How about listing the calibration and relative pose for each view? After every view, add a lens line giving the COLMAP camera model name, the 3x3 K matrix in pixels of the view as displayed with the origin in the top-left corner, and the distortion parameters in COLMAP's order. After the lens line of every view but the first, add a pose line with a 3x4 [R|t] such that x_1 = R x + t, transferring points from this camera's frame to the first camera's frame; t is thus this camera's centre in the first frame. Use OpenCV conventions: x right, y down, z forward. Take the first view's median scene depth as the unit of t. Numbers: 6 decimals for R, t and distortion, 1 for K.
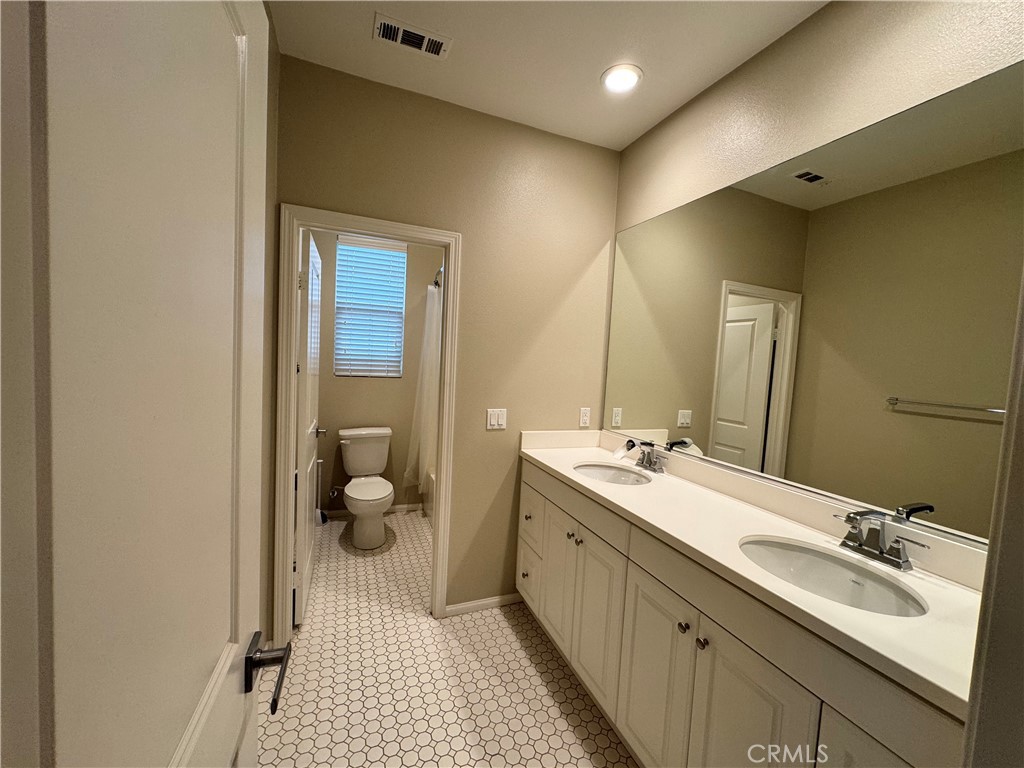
lens RADIAL K [[407.7, 0, 512.4], [0, 407.7, 379.7], [0, 0, 1]] dist [-0.000108, 0.000340]
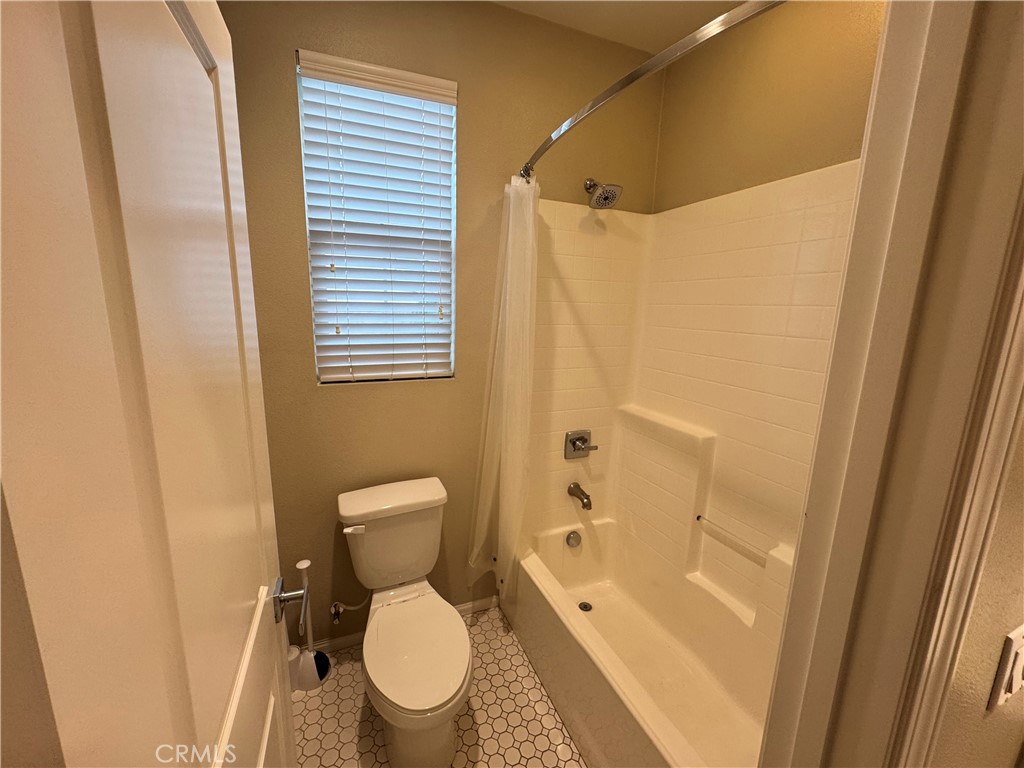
lens RADIAL K [[407.7, 0, 512.1], [0, 407.7, 388.4], [0, 0, 1]] dist [-0.000108, 0.000340]
pose [[0.999466, -0.032613, 0.002231, -0.206661], [0.032133, 0.992707, 0.116195, -0.048575], [-0.006004, -0.116061, 0.993224, 0.509992]]
